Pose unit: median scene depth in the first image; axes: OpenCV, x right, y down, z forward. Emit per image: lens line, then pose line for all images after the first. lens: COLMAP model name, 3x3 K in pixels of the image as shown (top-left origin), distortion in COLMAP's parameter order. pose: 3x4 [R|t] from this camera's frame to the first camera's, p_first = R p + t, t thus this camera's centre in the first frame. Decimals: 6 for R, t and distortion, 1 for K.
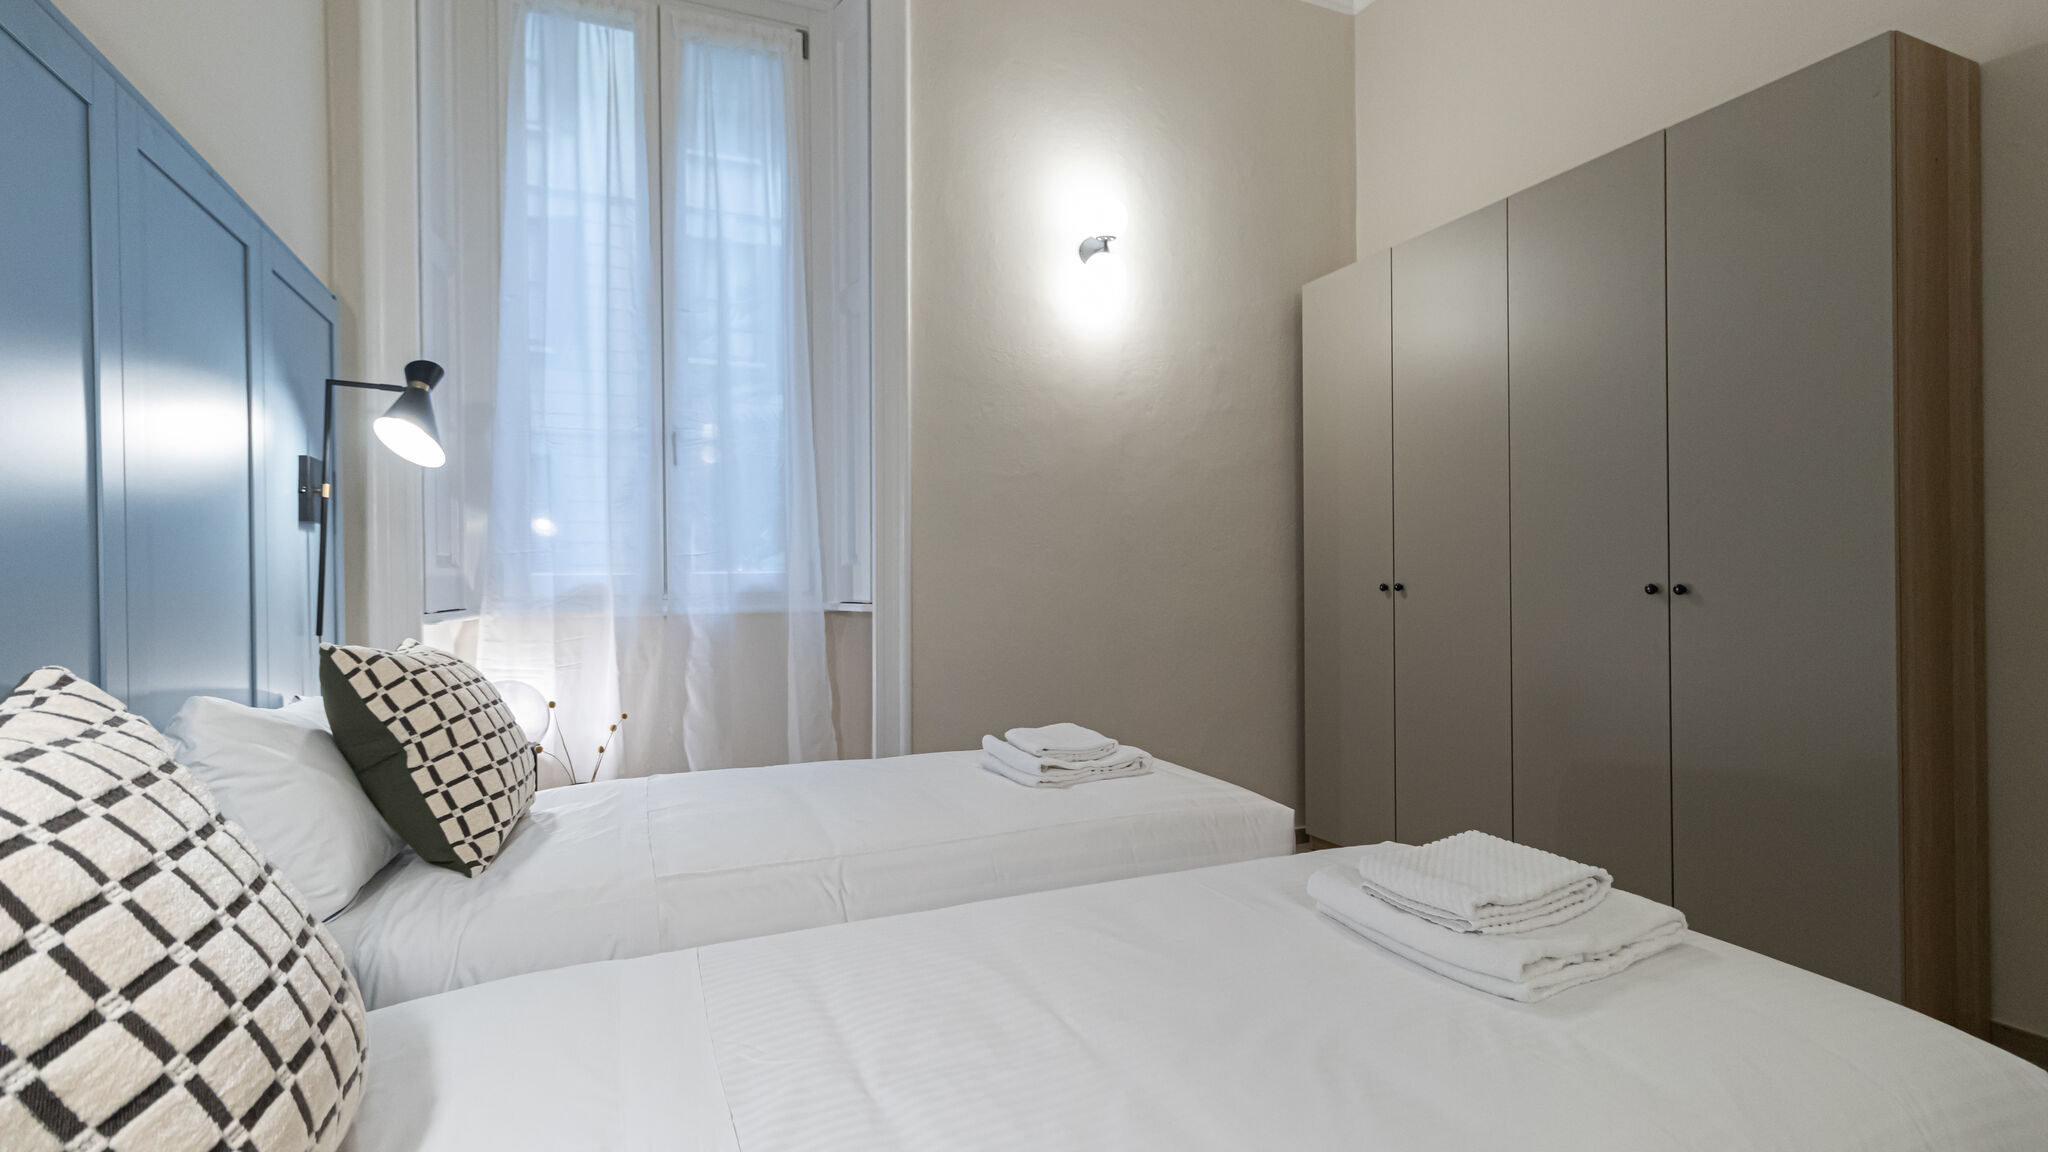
lens RADIAL K [[950.4, 0, 1024.0], [0, 950.4, 576.0], [0, 0, 1]] dist [-0.000141, 0.000102]
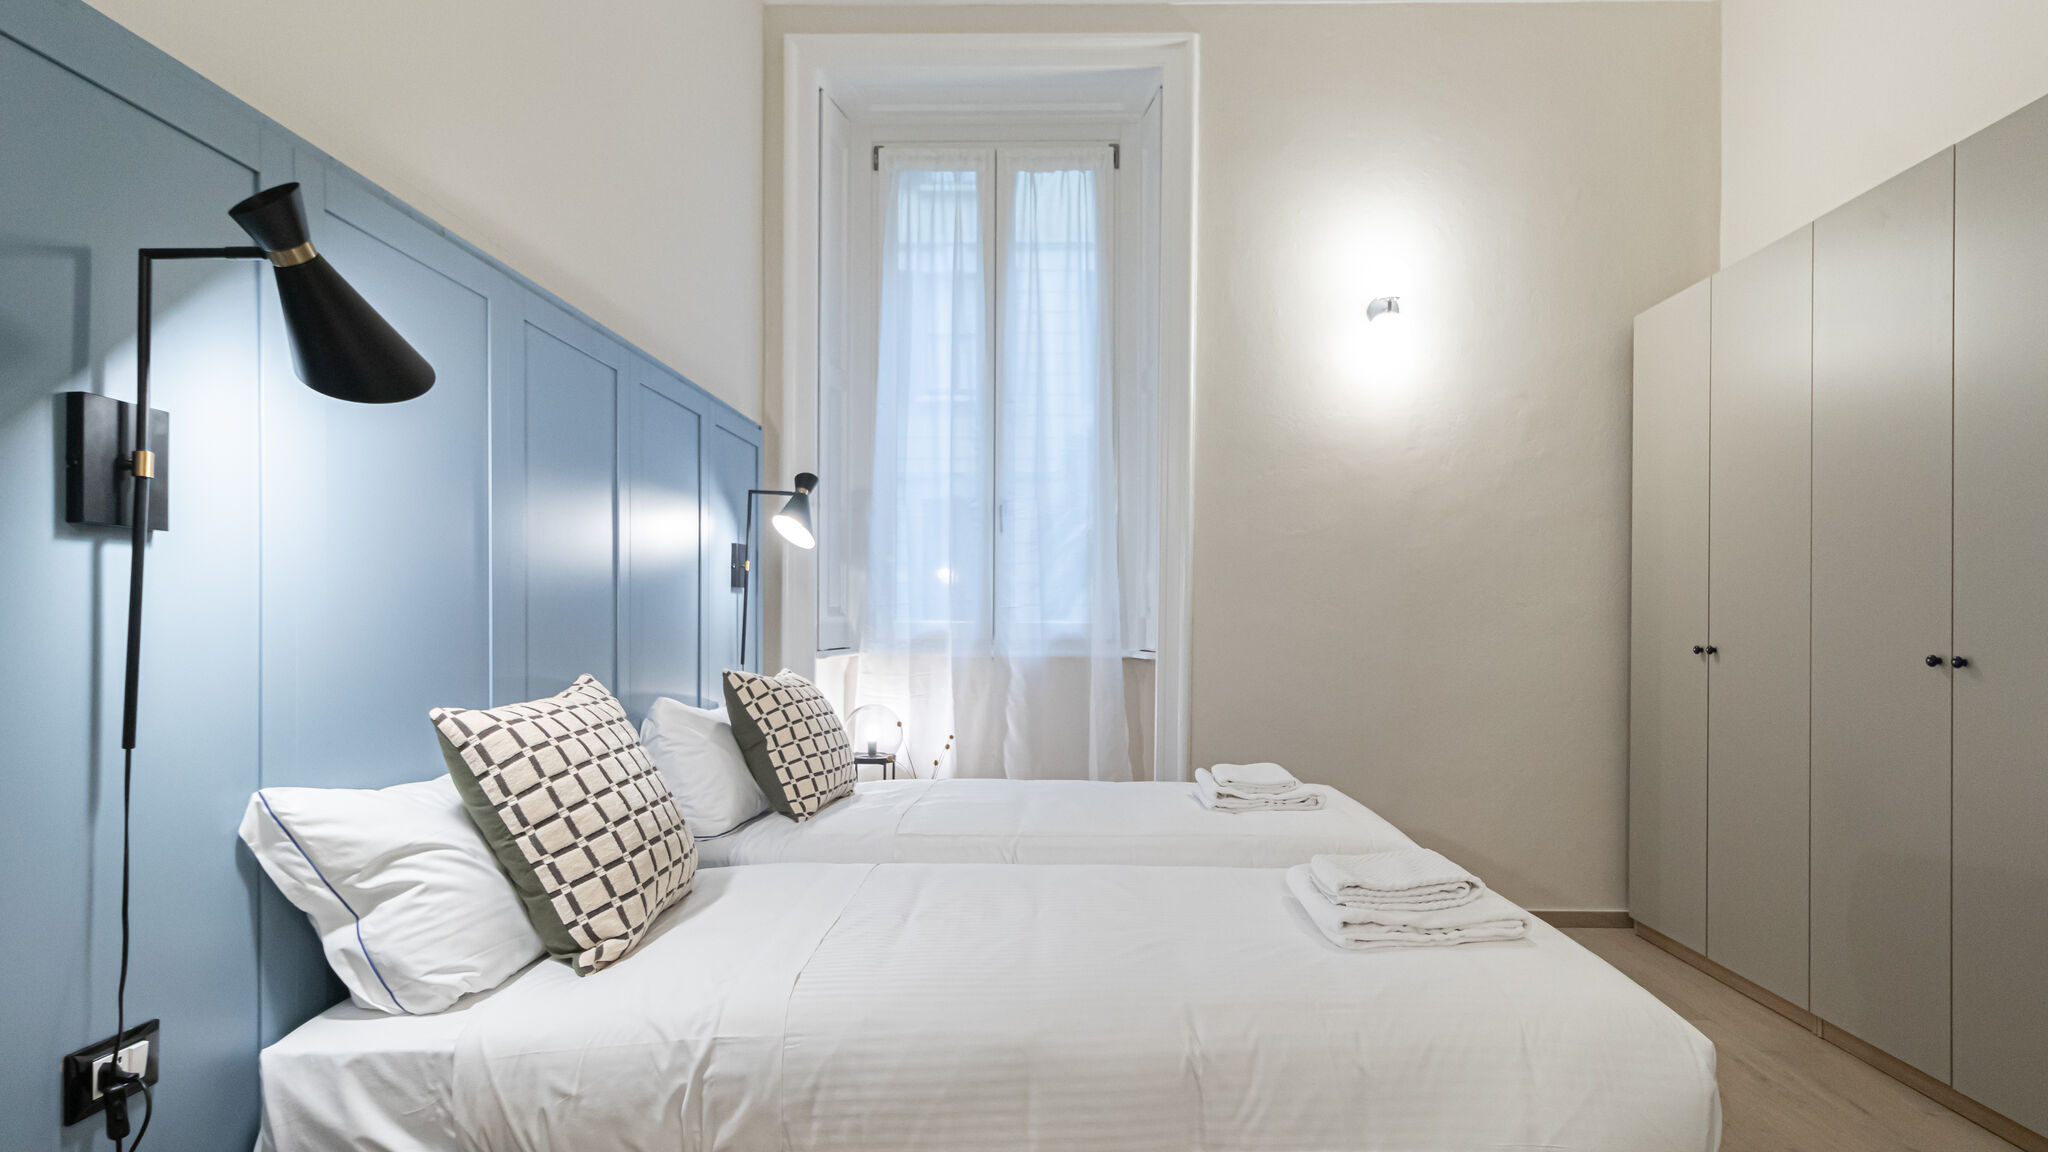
lens RADIAL K [[1074.8, 0, 1041.3], [0, 1074.8, 611.3], [0, 0, 1]] dist [-0.000195, -0.000234]
pose [[0.907366, 0.011641, -0.420181, 0.378737], [-0.013446, 0.999909, -0.001332, -0.023536], [0.420127, 0.006859, 0.907439, -0.316863]]
